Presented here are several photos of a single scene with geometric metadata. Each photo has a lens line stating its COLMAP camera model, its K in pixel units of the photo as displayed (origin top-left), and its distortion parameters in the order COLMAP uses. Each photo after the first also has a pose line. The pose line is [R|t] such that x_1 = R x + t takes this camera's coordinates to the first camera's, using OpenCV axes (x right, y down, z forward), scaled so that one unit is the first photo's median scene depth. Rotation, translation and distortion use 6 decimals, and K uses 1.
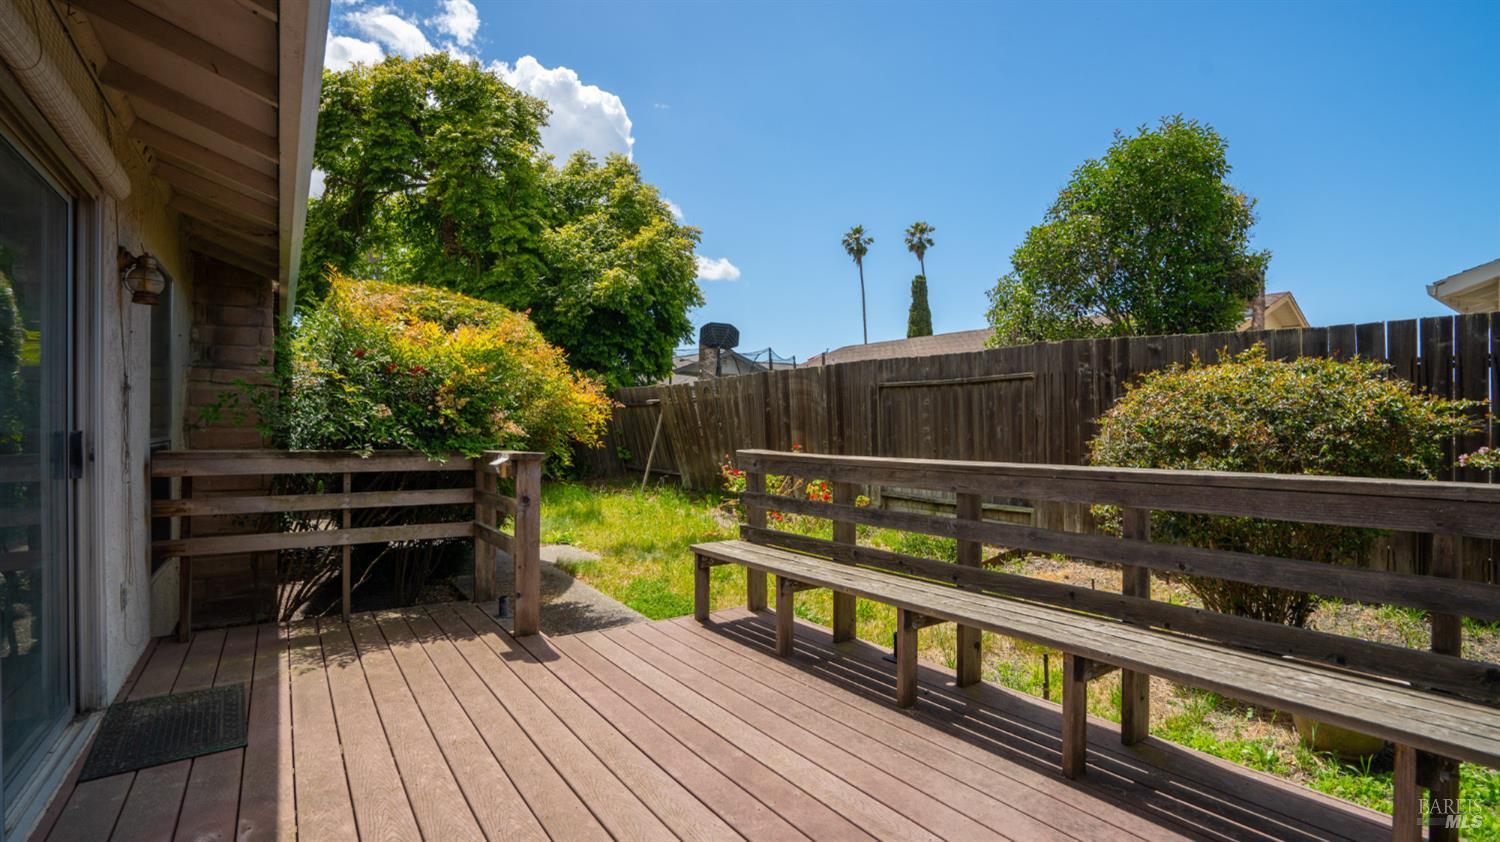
lens RADIAL K [[677.0, 0, 750.0], [0, 677.0, 421.0], [0, 0, 1]] dist [0.000530, 0.000013]
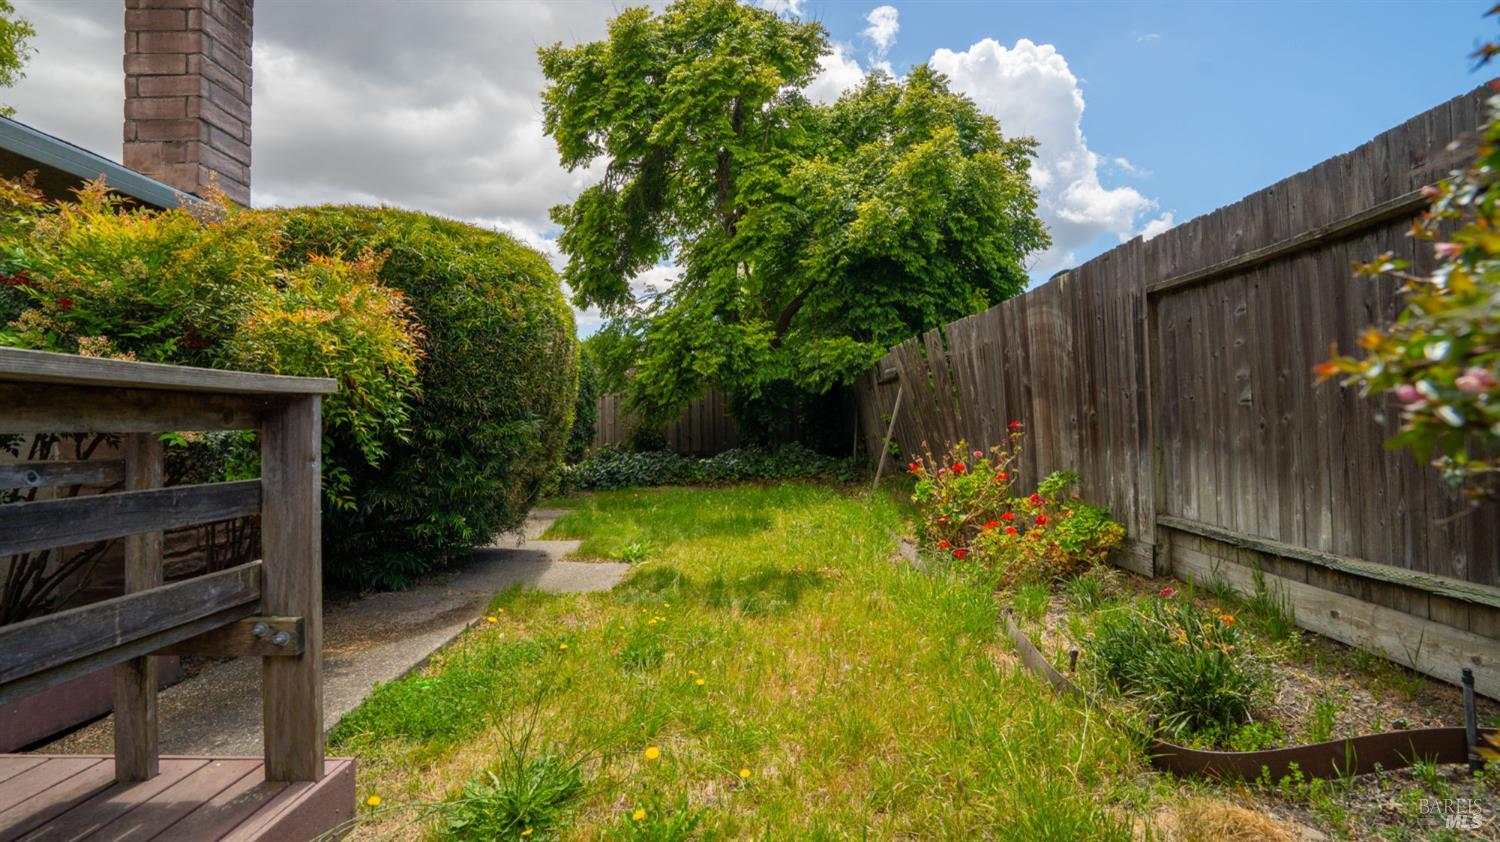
lens RADIAL K [[752.5, 0, 750.0], [0, 752.5, 421.0], [0, 0, 1]] dist [-0.001290, 0.000294]
pose [[0.854435, -0.019730, -0.519184, 0.114198], [0.024613, 0.999694, 0.002516, 0.015373], [0.518975, -0.014929, 0.854659, 0.207641]]
